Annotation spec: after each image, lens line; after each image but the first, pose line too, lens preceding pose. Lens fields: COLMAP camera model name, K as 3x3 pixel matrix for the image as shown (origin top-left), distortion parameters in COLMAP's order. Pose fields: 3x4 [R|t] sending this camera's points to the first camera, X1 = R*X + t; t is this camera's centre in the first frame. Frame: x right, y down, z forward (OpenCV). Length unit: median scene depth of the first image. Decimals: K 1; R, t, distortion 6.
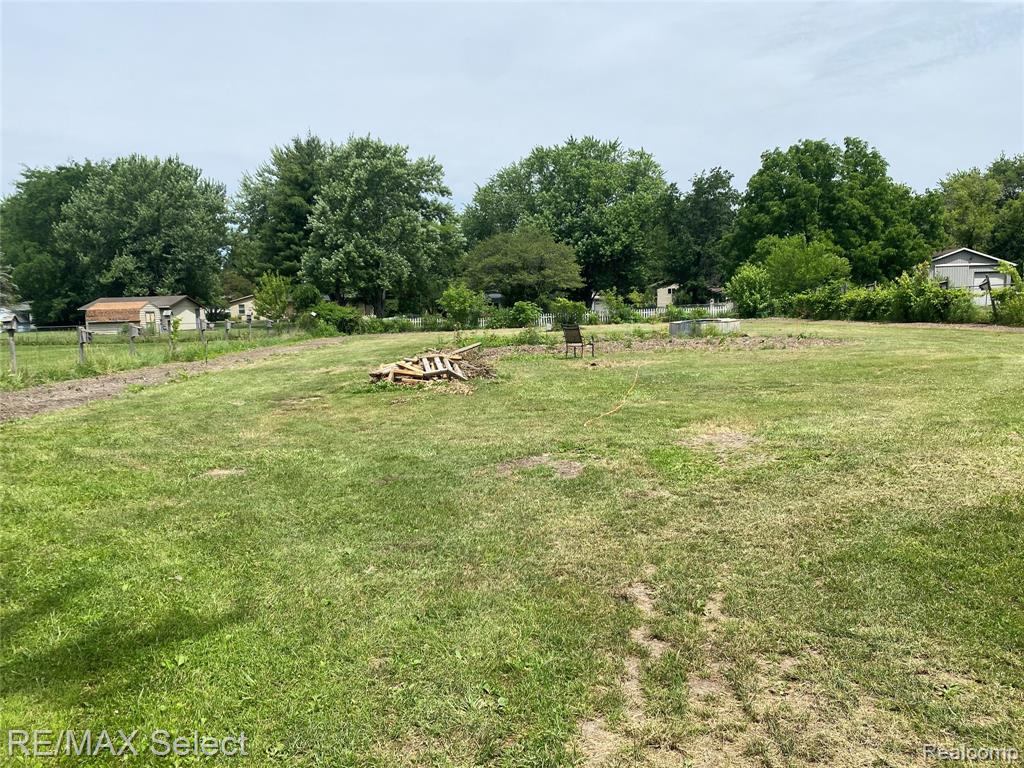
lens RADIAL K [[784.5, 0, 506.7], [0, 784.5, 392.0], [0, 0, 1]] dist [0.026940, -0.017720]
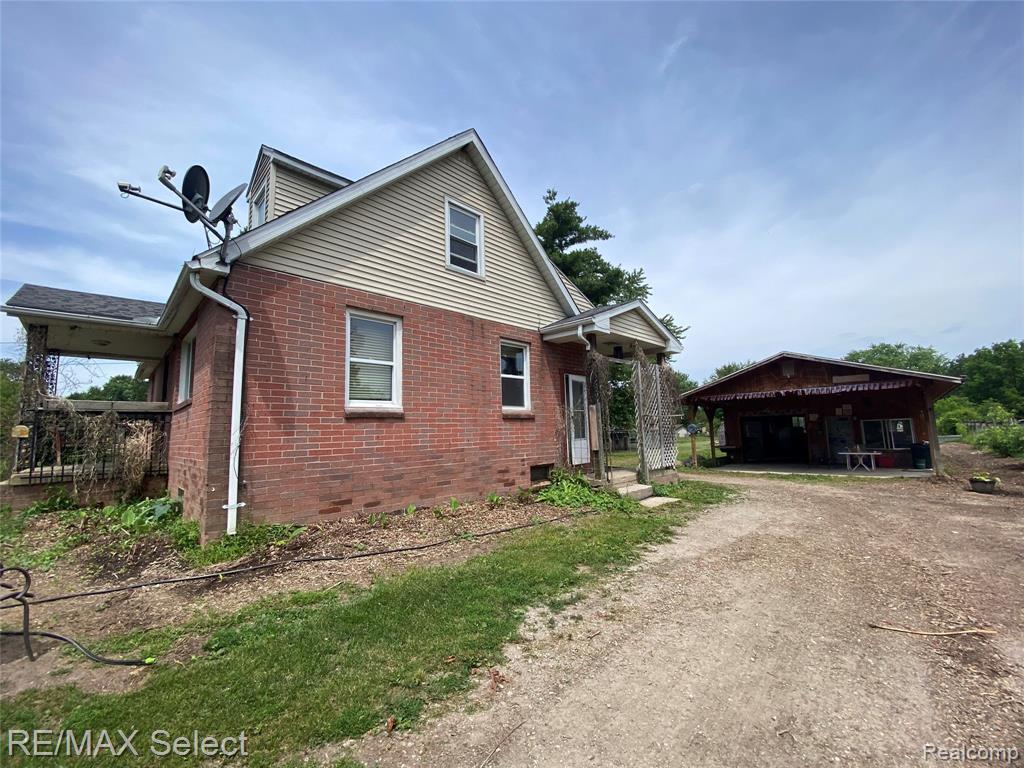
lens RADIAL K [[415.8, 0, 505.9], [0, 415.8, 379.6], [0, 0, 1]] dist [0.001112, -0.012464]
pose [[0.705238, -0.084206, -0.703952, 0.219480], [-0.070947, 0.979555, -0.188251, 0.043172], [0.705412, 0.182705, 0.684845, -0.519905]]
